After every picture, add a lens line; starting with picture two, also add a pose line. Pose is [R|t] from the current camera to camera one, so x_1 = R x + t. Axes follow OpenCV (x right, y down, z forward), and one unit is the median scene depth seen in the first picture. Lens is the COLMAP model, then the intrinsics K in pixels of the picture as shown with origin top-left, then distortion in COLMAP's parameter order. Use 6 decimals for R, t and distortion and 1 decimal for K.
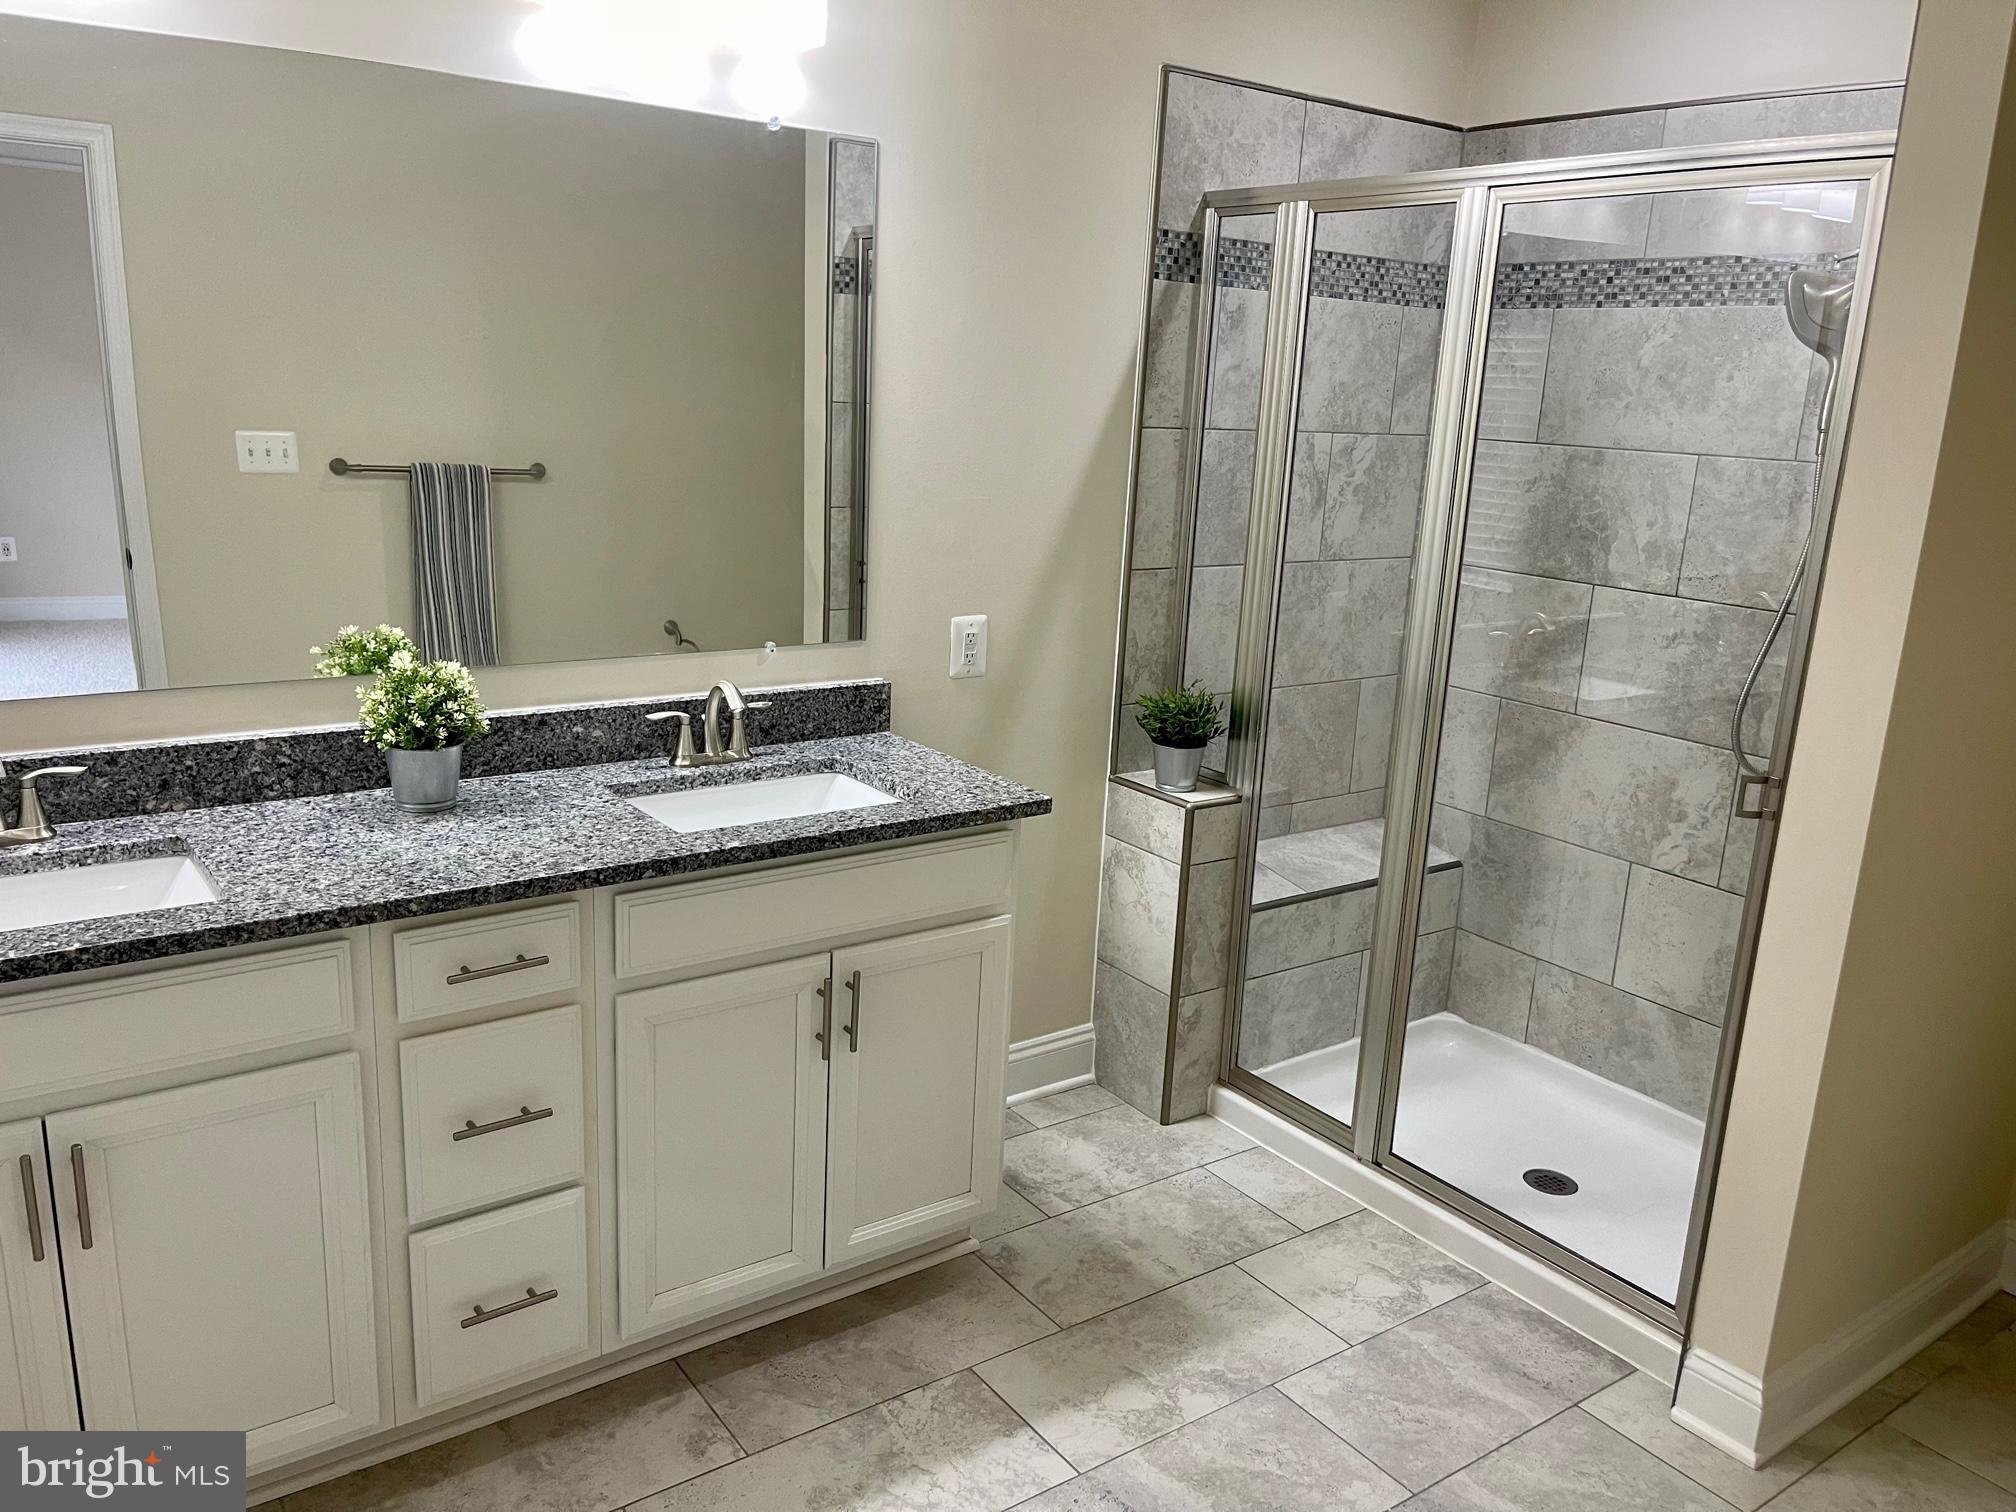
lens RADIAL K [[1529.1, 0, 1007.4], [0, 1529.1, 759.5], [0, 0, 1]] dist [0.022501, -0.002951]
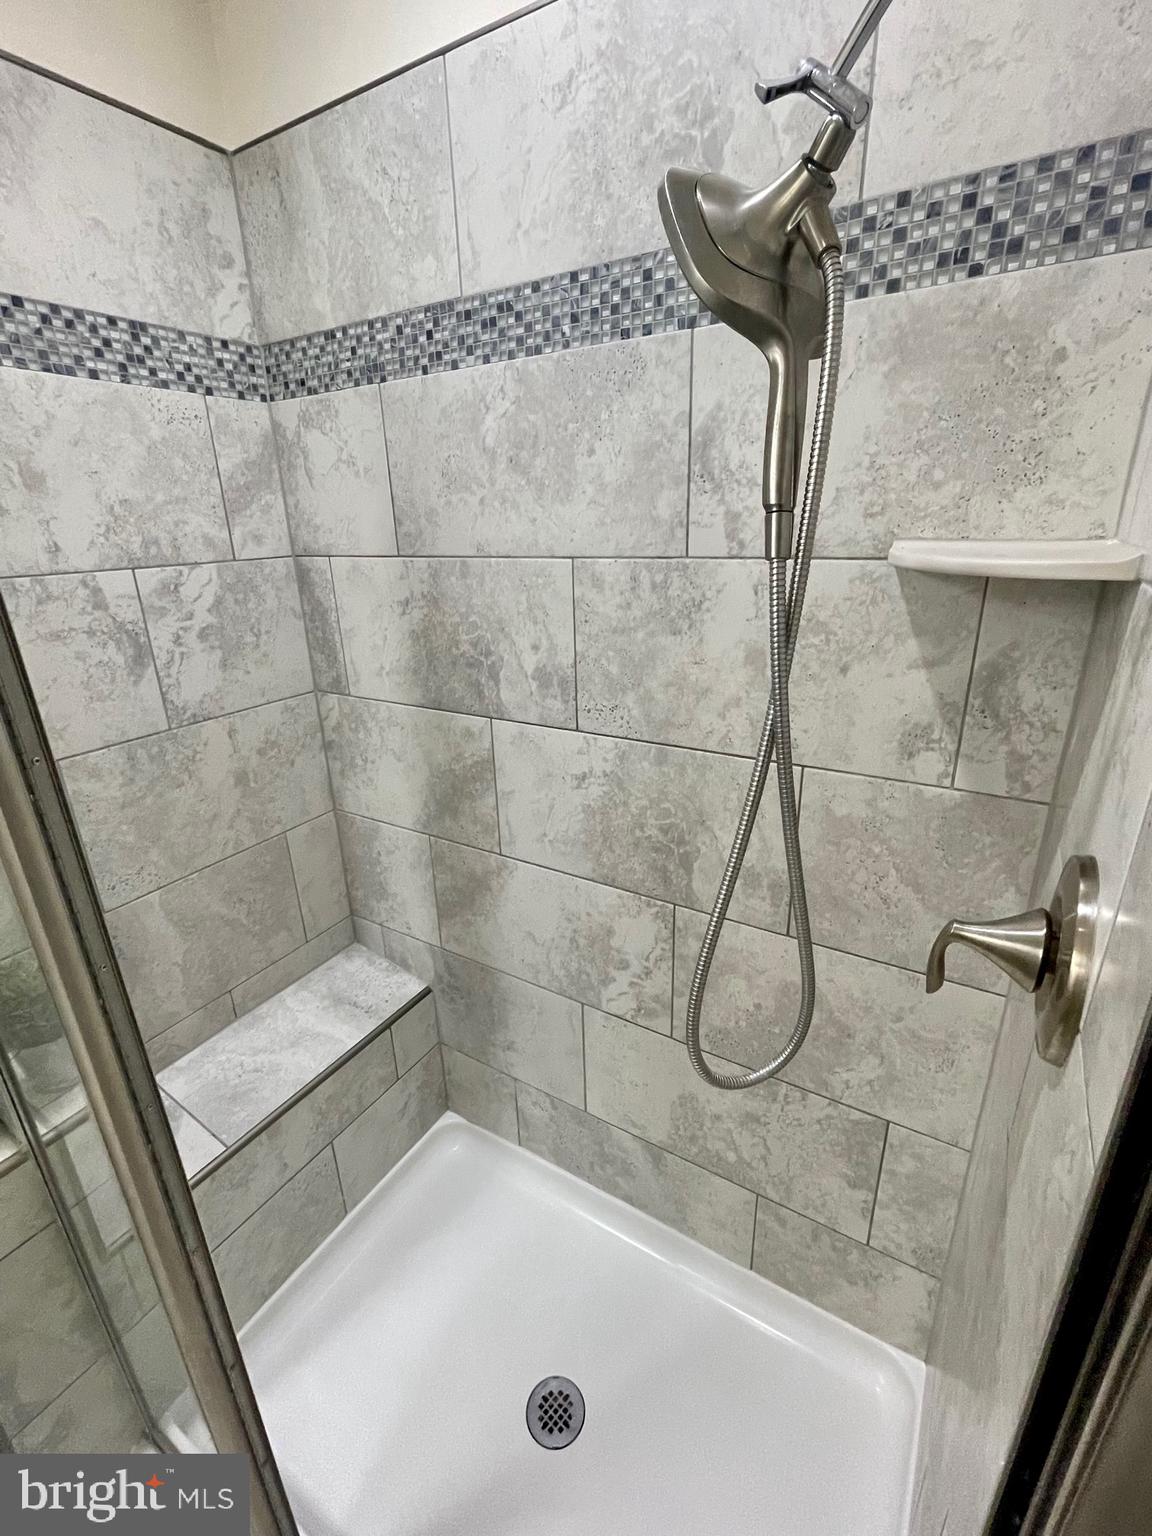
lens RADIAL K [[682.5, 0, 577.9], [0, 682.5, 766.2], [0, 0, 1]] dist [-0.001254, 0.000218]
pose [[0.920023, -0.203519, 0.334869, 0.299284], [0.165040, 0.976310, 0.139928, -0.135869], [-0.355414, -0.073470, 0.931817, 0.634801]]
